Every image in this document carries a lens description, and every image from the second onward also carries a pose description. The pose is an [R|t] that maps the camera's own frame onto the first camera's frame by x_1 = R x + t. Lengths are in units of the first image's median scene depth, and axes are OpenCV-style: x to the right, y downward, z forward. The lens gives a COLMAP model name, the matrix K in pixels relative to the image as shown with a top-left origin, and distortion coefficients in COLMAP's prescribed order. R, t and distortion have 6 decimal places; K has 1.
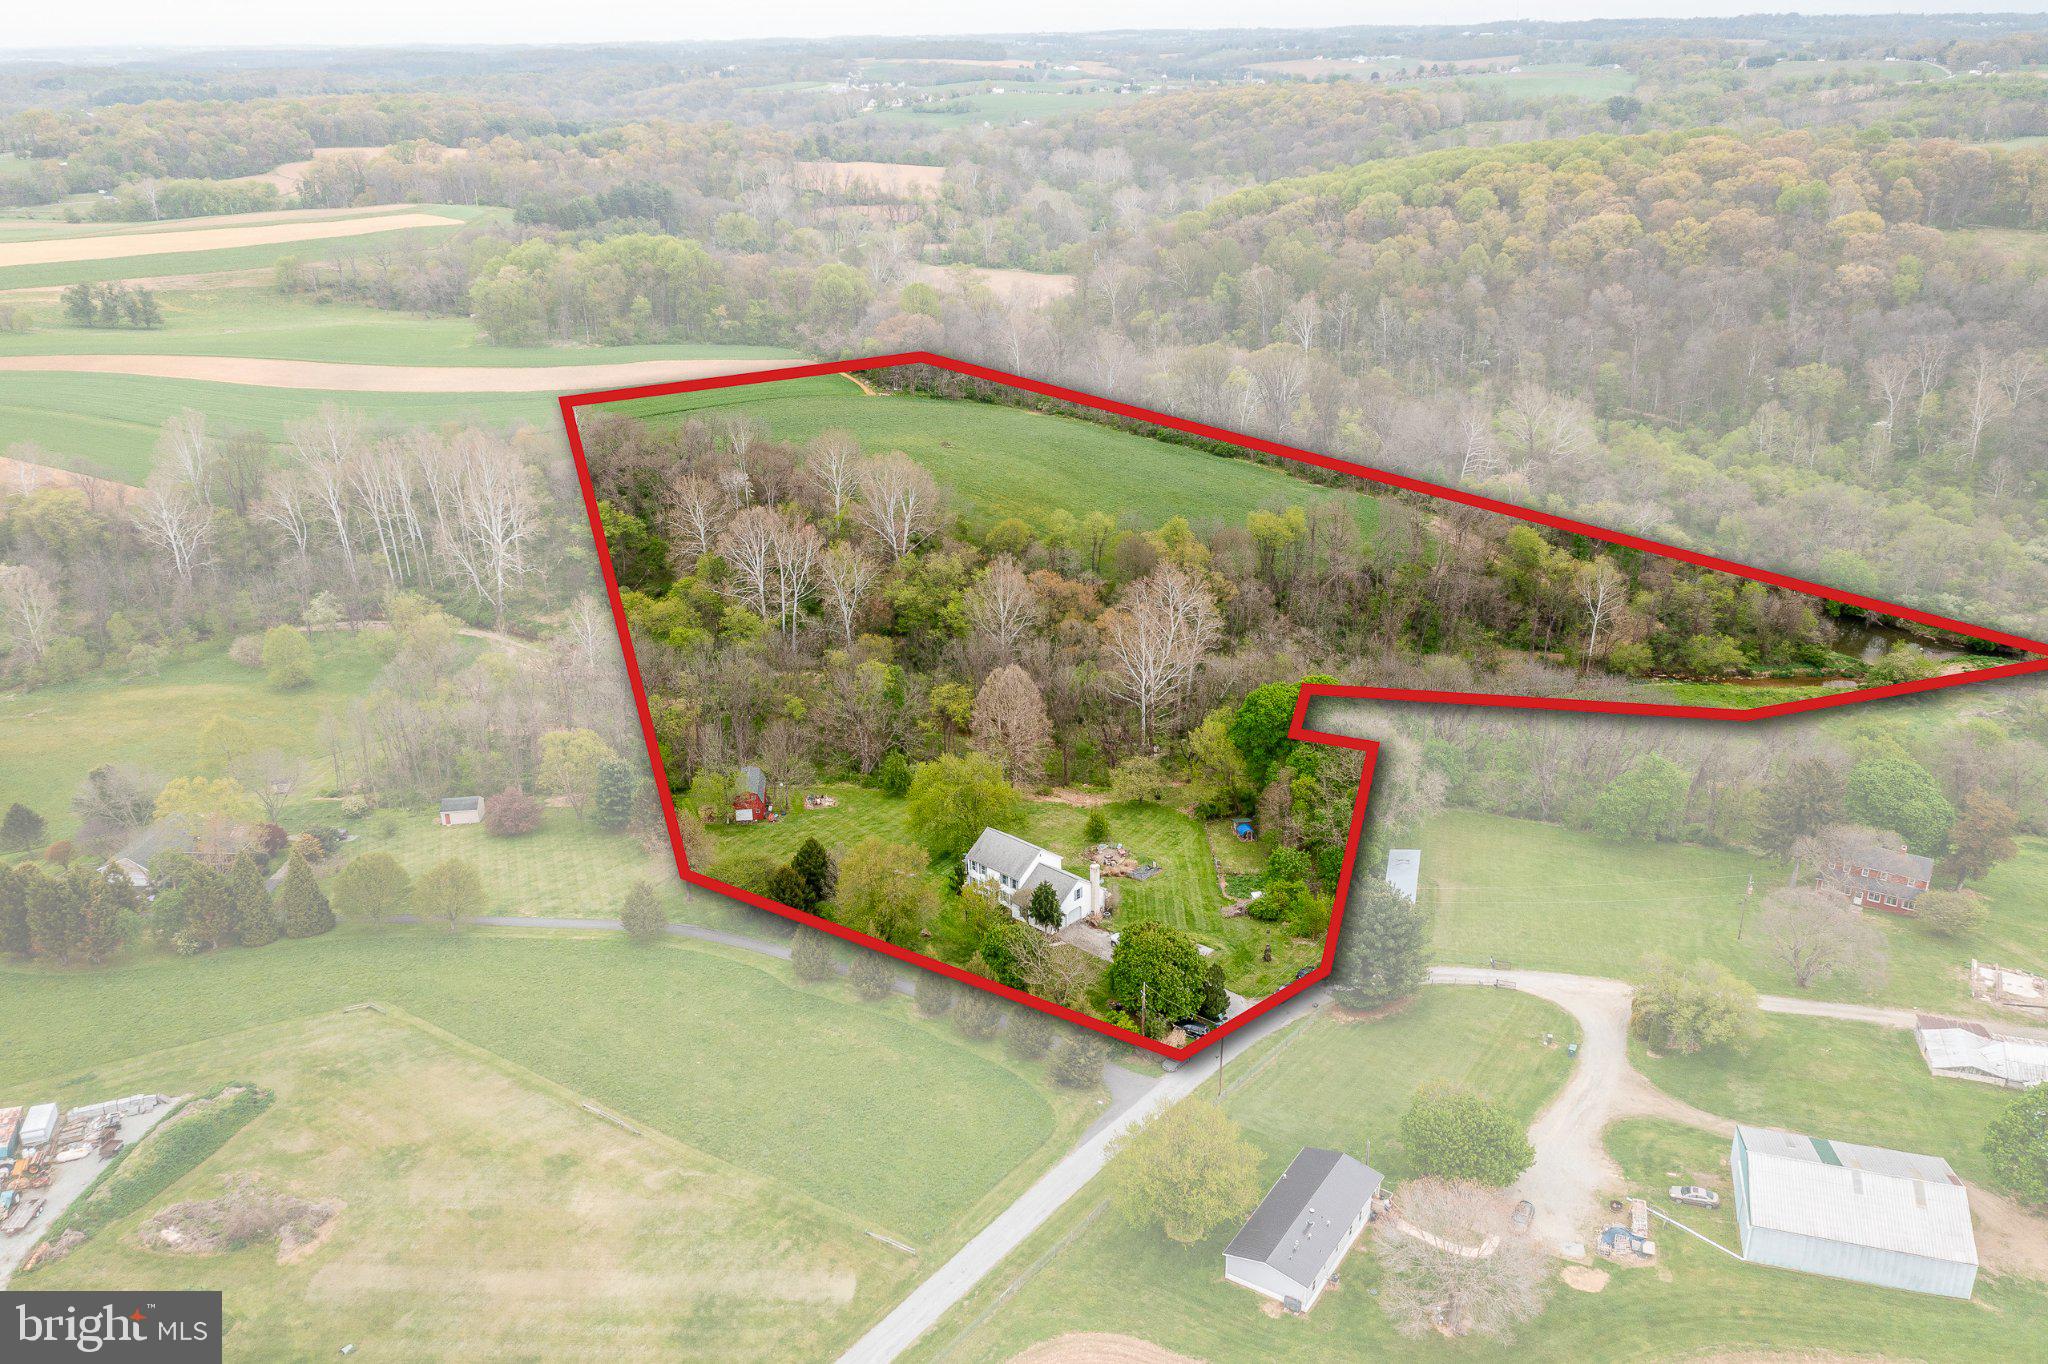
lens RADIAL K [[1597.7, 0, 1024.0], [0, 1597.7, 682.0], [0, 0, 1]] dist [0.009701, 0.027504]
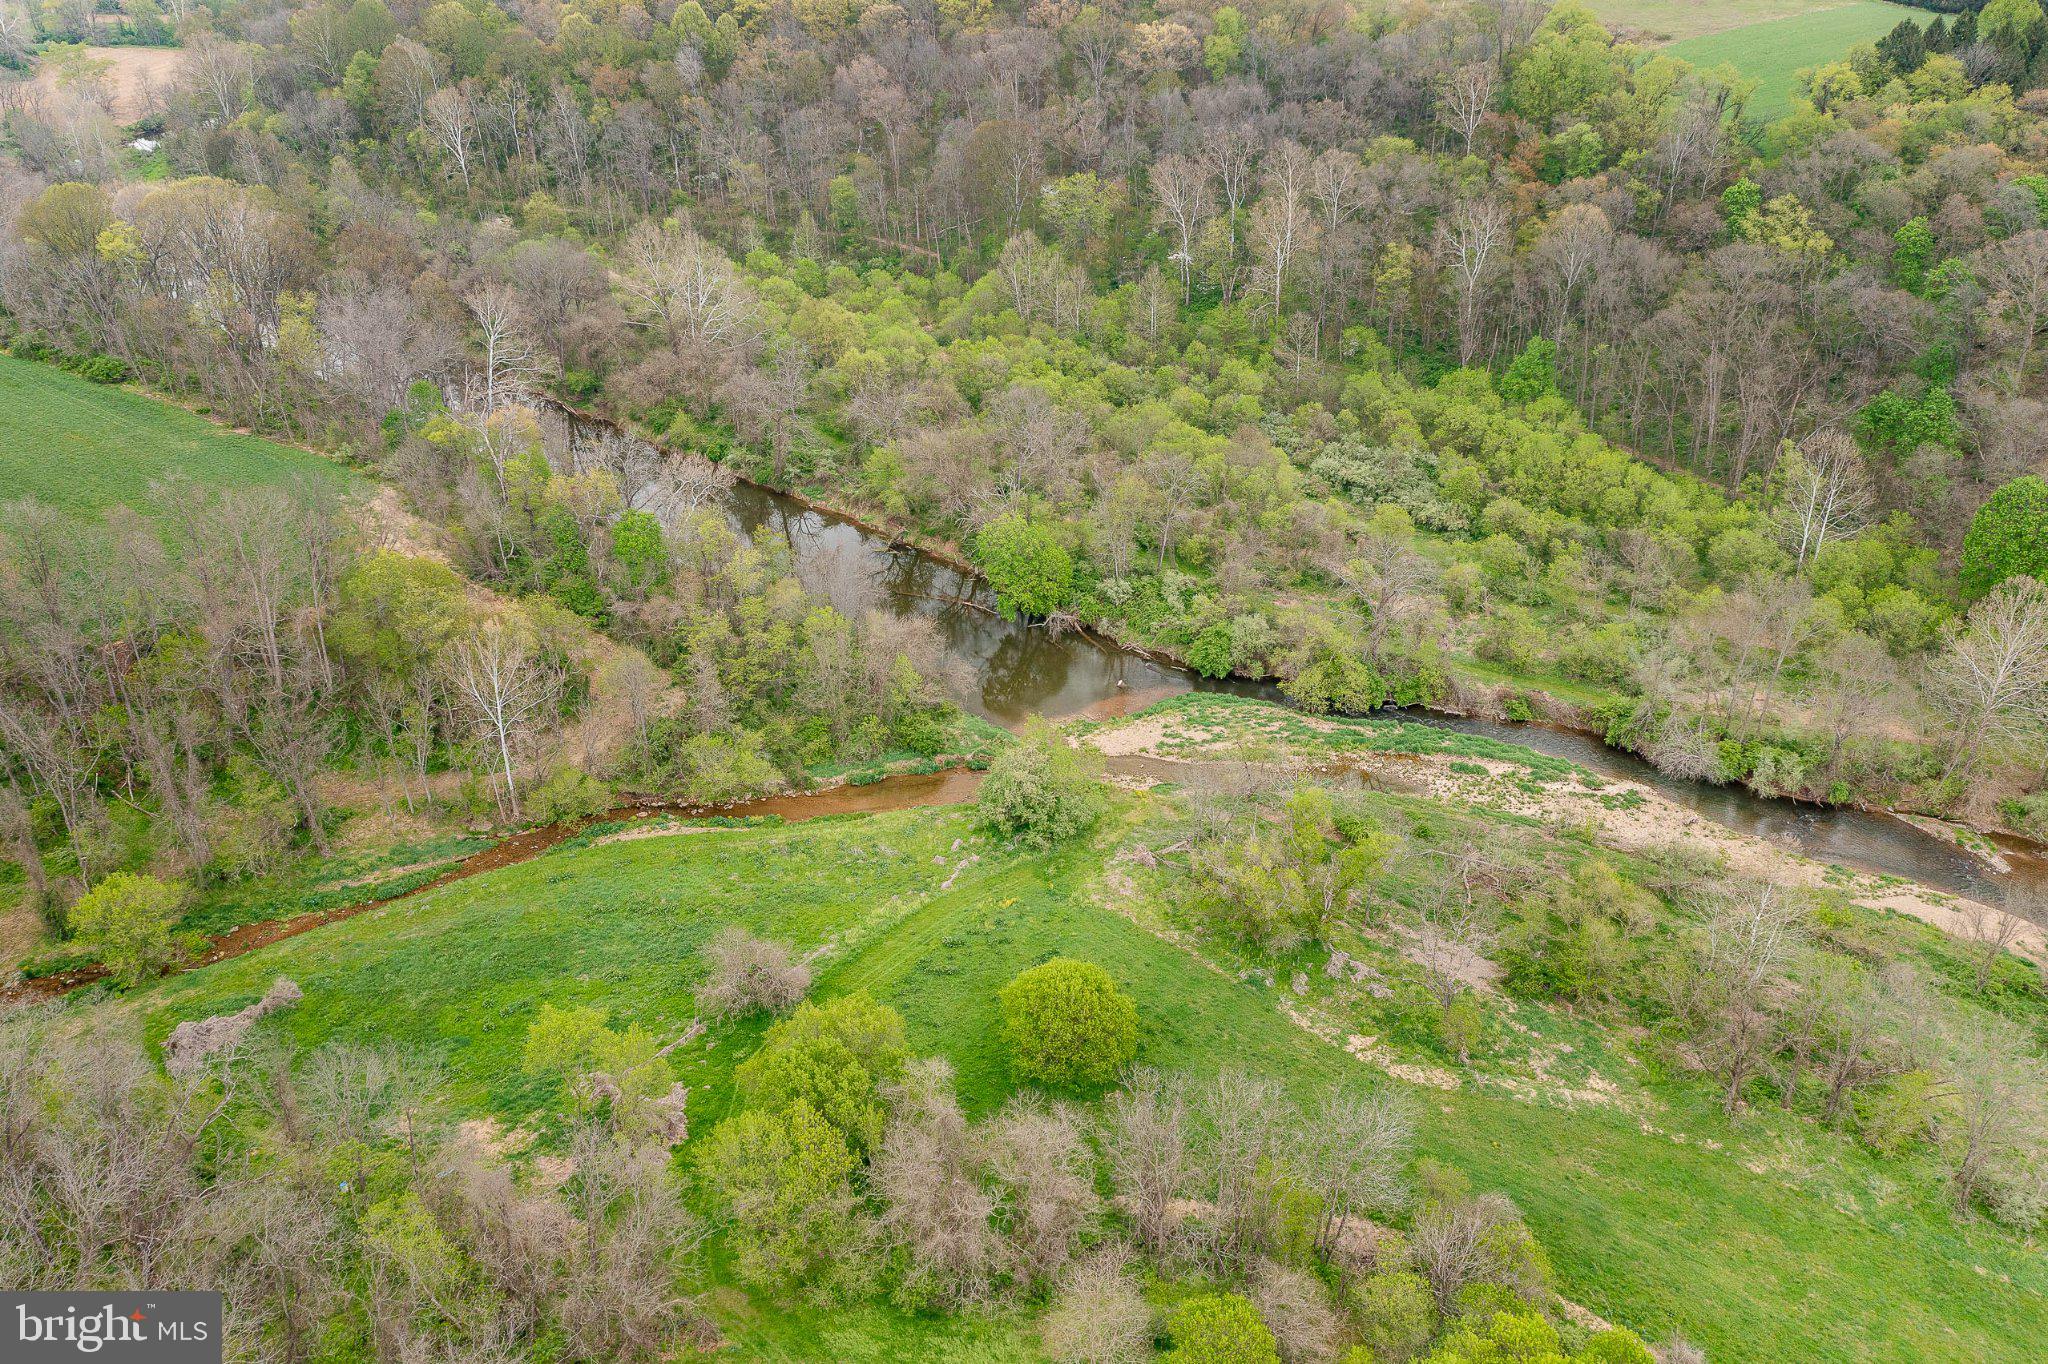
lens RADIAL K [[1597.7, 0, 1024.0], [0, 1597.7, 682.0], [0, 0, 1]] dist [0.009701, 0.027504]
pose [[0.966795, -0.118097, 0.226630, 0.272401], [0.087790, 0.986327, 0.139467, -0.076294], [-0.240002, -0.114940, 0.963944, 0.299797]]
